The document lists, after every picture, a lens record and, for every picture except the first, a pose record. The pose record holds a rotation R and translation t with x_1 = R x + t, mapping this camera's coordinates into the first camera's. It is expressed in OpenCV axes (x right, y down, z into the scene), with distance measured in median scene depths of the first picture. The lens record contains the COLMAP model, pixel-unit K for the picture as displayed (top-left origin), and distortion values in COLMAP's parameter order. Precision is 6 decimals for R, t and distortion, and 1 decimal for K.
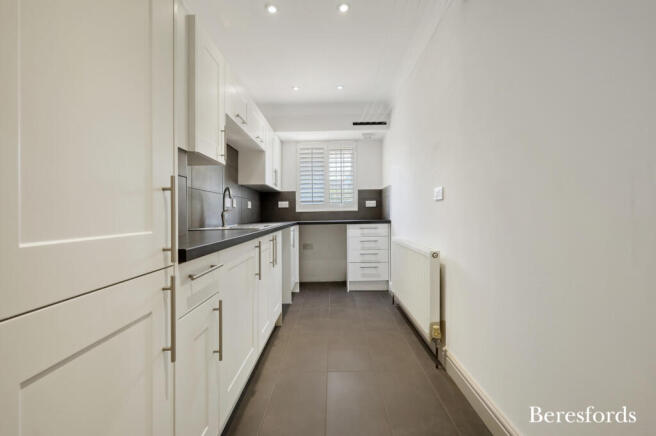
lens RADIAL K [[290.9, 0, 328.4], [0, 290.9, 217.5], [0, 0, 1]] dist [0.002366, 0.000750]
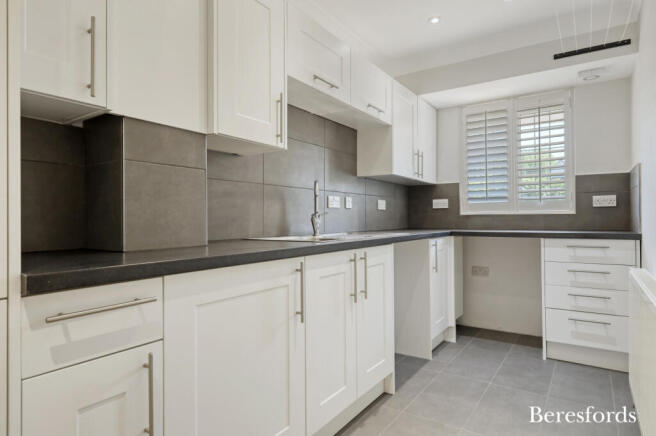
lens RADIAL K [[383.7, 0, 327.4], [0, 383.7, 214.4], [0, 0, 1]] dist [0.004331, 0.001645]
pose [[0.830836, 0.007328, -0.556470, 0.131341], [-0.016543, 0.999797, -0.011534, -0.007236], [0.556272, 0.018789, 0.830788, 0.151815]]
